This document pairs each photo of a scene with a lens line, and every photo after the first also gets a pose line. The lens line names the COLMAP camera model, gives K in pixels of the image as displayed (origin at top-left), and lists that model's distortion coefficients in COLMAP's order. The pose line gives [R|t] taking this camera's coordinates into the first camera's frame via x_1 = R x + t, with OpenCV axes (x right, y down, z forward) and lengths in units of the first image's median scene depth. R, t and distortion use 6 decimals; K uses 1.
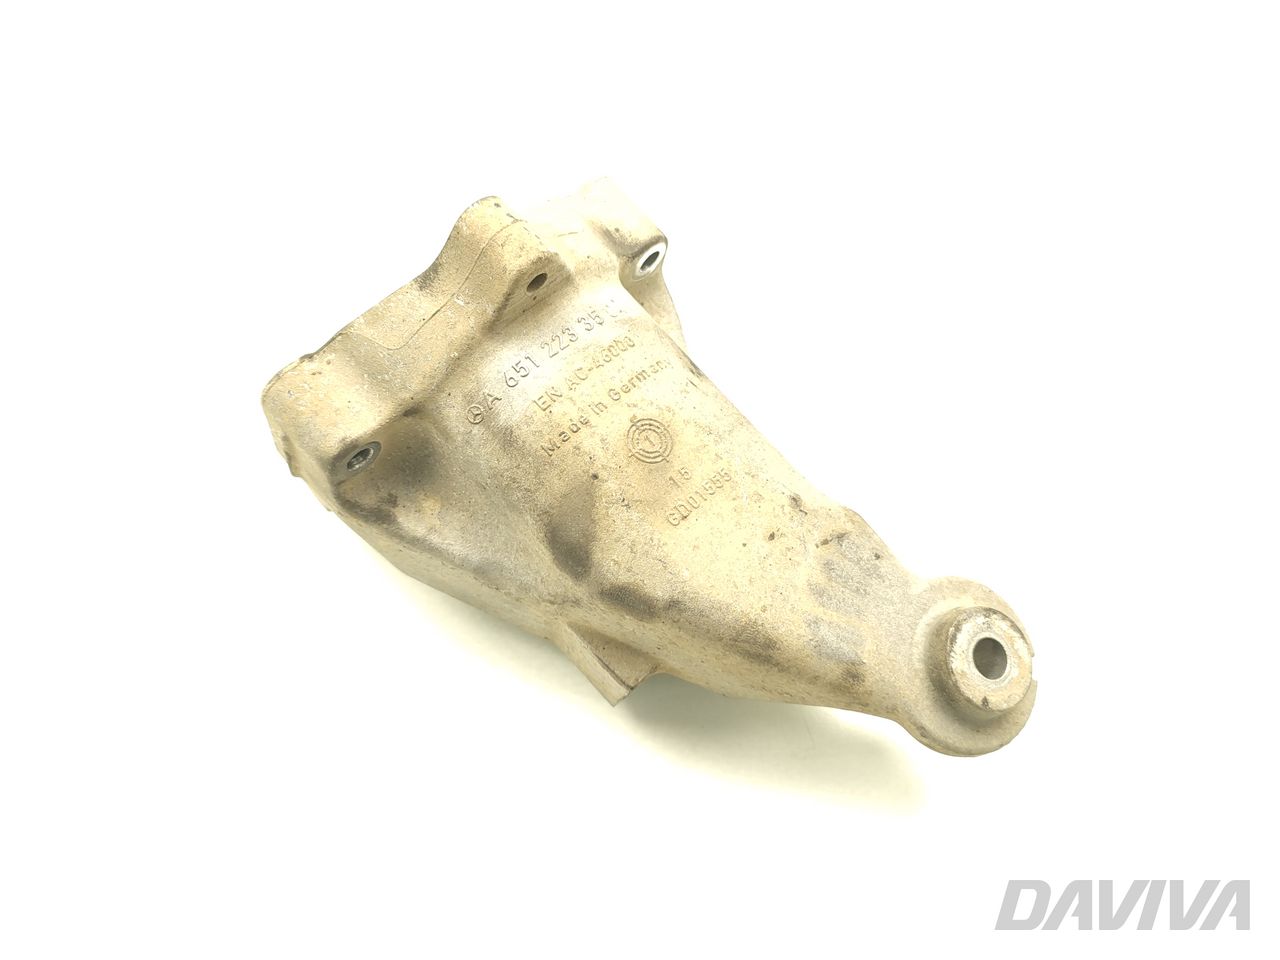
lens RADIAL K [[892.1, 0, 643.2], [0, 892.1, 482.4], [0, 0, 1]] dist [0.002989, -0.000043]
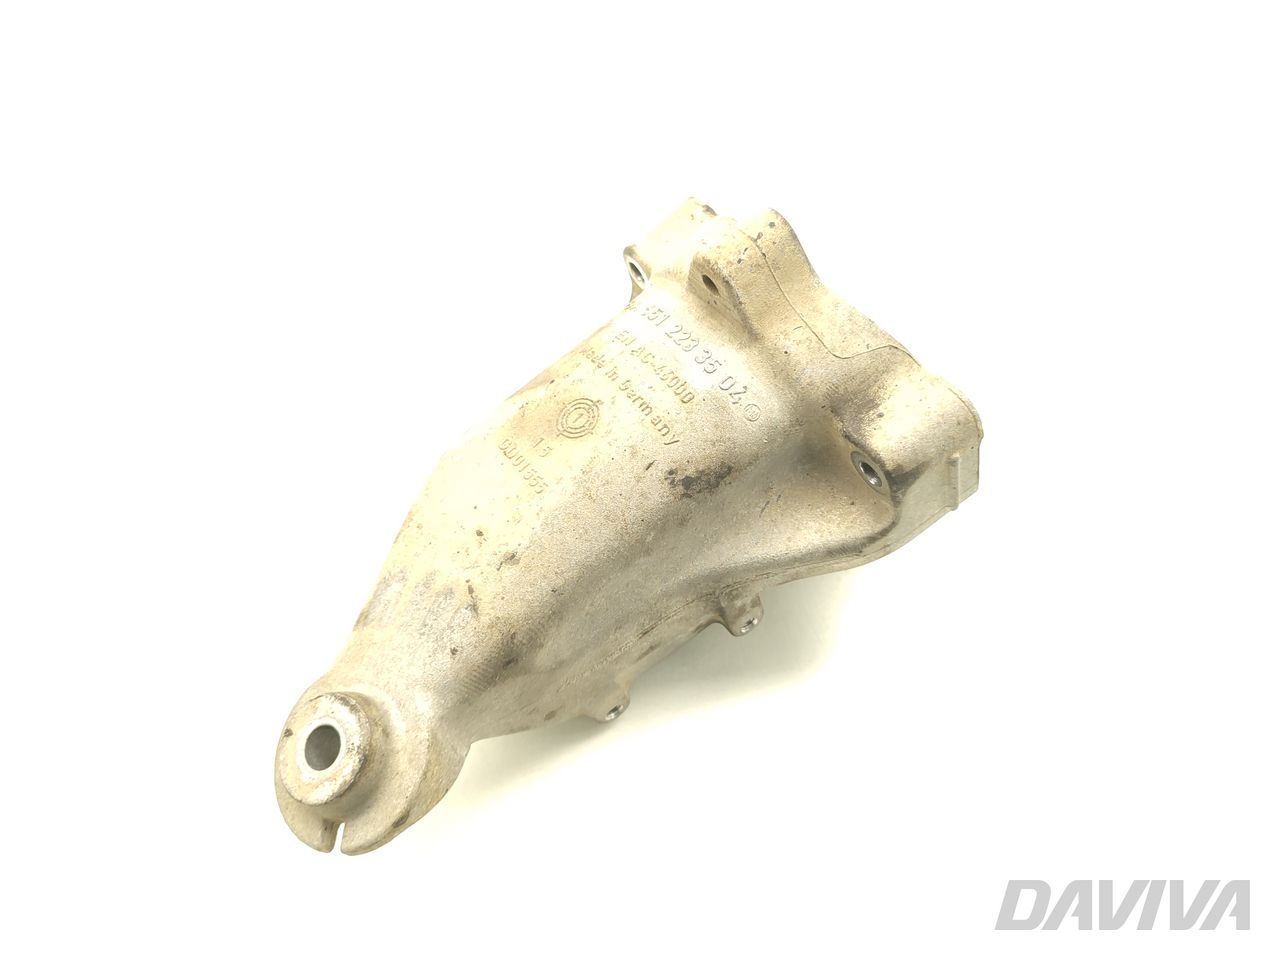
lens RADIAL K [[892.1, 0, 642.6], [0, 892.1, 476.7], [0, 0, 1]] dist [0.002989, -0.000043]
pose [[-0.159712, 0.764920, -0.624011, 0.696409], [-0.797678, 0.272393, 0.538064, -0.647804], [0.581552, 0.583695, 0.566655, 0.495623]]
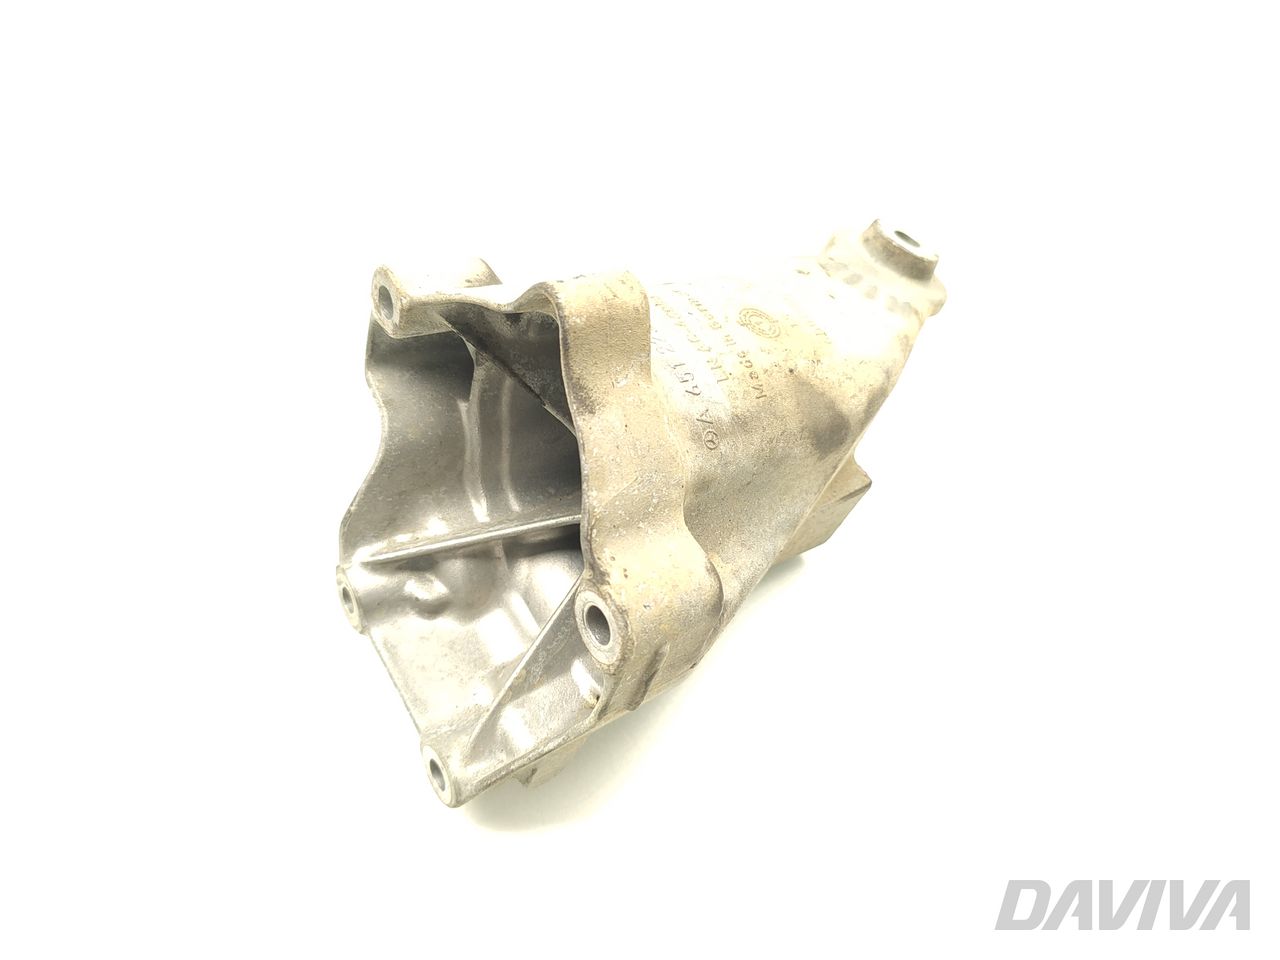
lens RADIAL K [[892.1, 0, 640.3], [0, 892.1, 481.1], [0, 0, 1]] dist [0.002989, -0.000043]
pose [[0.235601, -0.811985, 0.534016, -0.743810], [0.763720, 0.494506, 0.414965, -0.501715], [-0.601019, 0.310073, 0.736635, 0.368878]]
